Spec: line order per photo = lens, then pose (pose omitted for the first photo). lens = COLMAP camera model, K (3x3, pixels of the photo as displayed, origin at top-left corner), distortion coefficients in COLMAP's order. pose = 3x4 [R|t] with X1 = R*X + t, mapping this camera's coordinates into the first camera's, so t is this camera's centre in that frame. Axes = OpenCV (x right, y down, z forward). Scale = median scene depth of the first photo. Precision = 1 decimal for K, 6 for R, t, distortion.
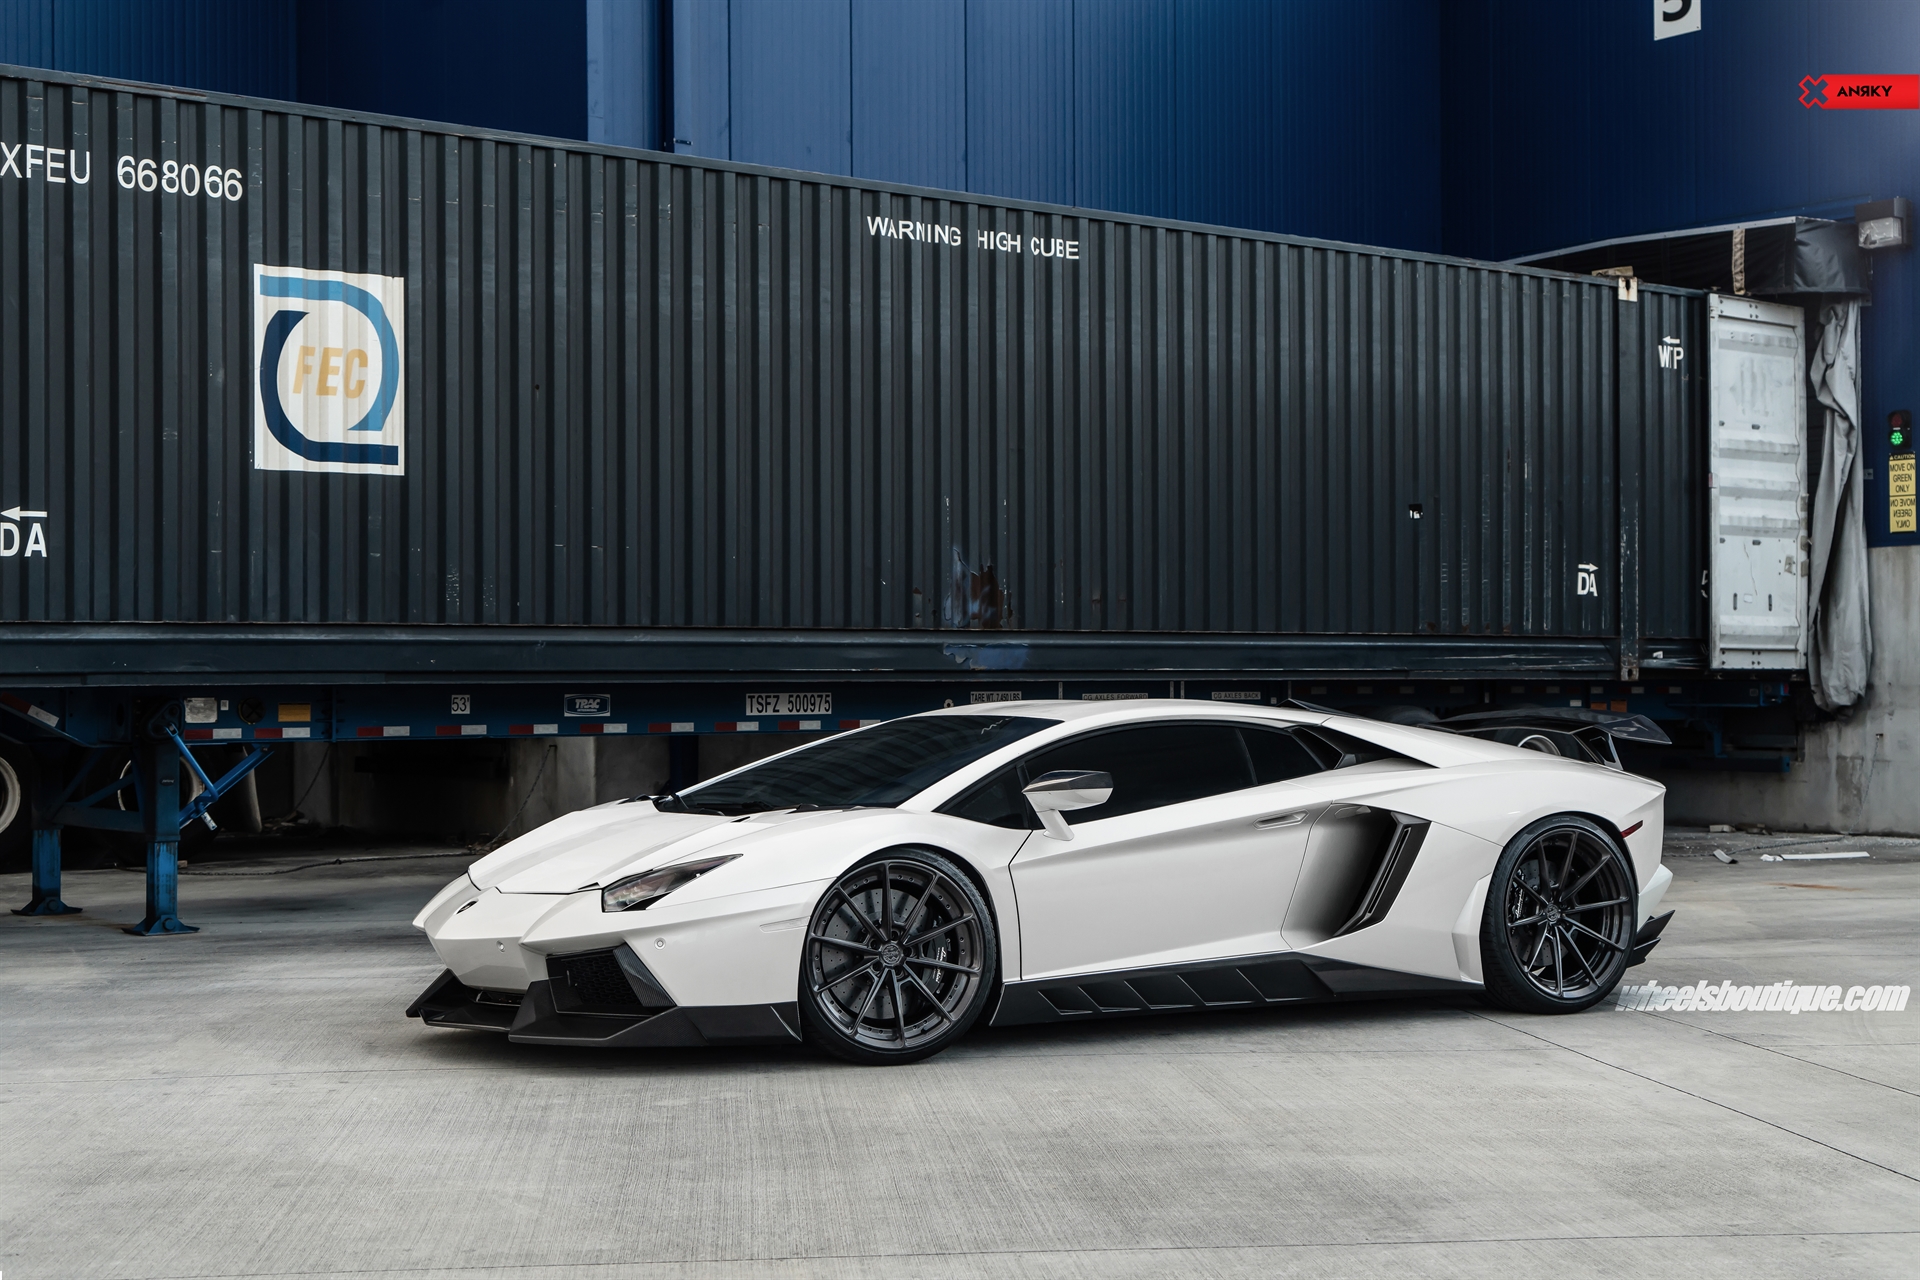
lens RADIAL K [[2785.4, 0, 960.0], [0, 2785.4, 640.0], [0, 0, 1]] dist [0.012736, 0.055432]
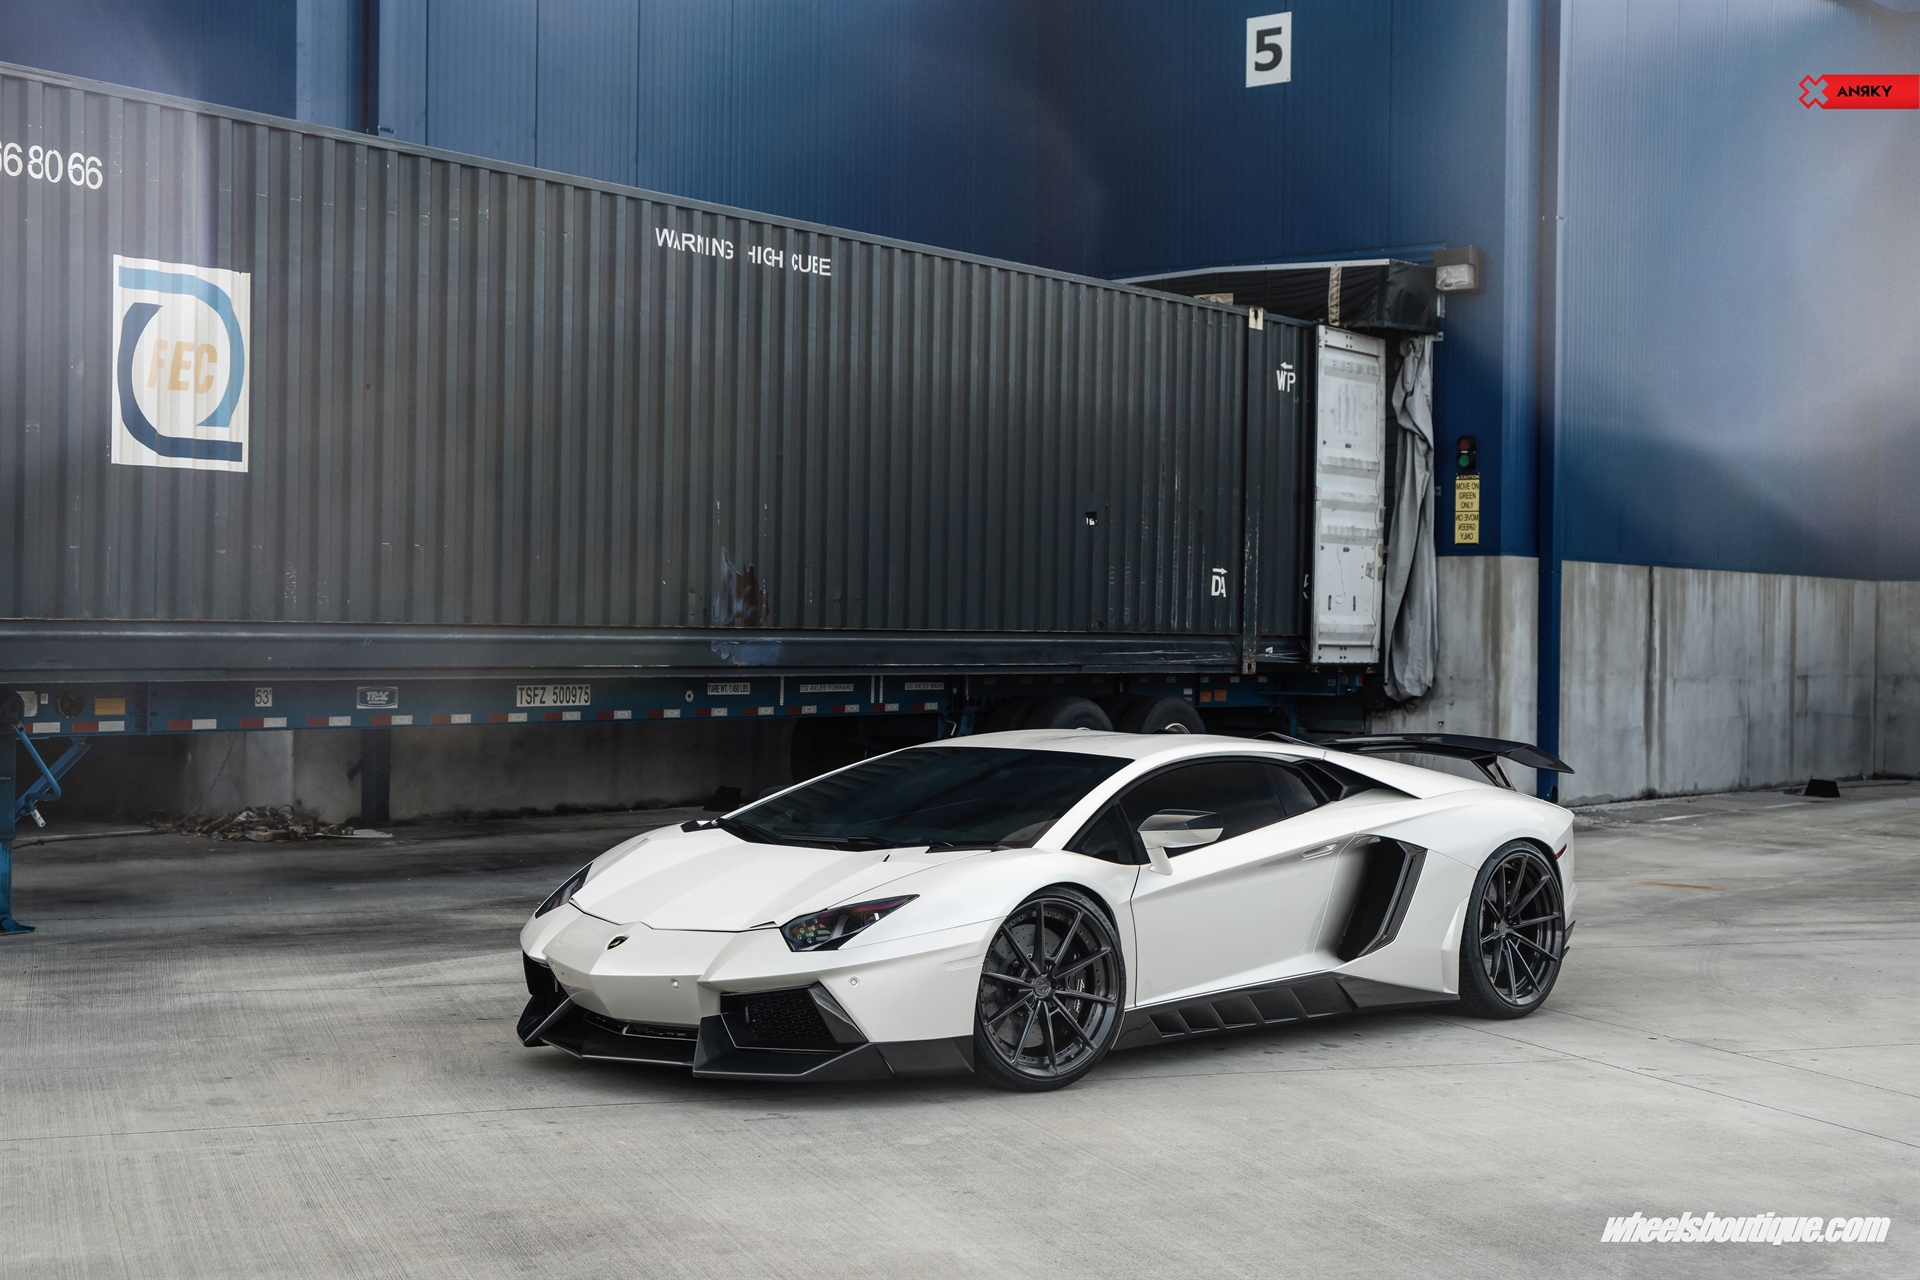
lens RADIAL K [[2632.1, 0, 960.0], [0, 2632.1, 640.0], [0, 0, 1]] dist [0.015492, 0.051274]
pose [[0.971304, 0.017889, 0.237166, -0.150528], [-0.022677, 0.999590, 0.017474, -0.018359], [-0.236756, -0.022351, 0.971312, 0.018980]]
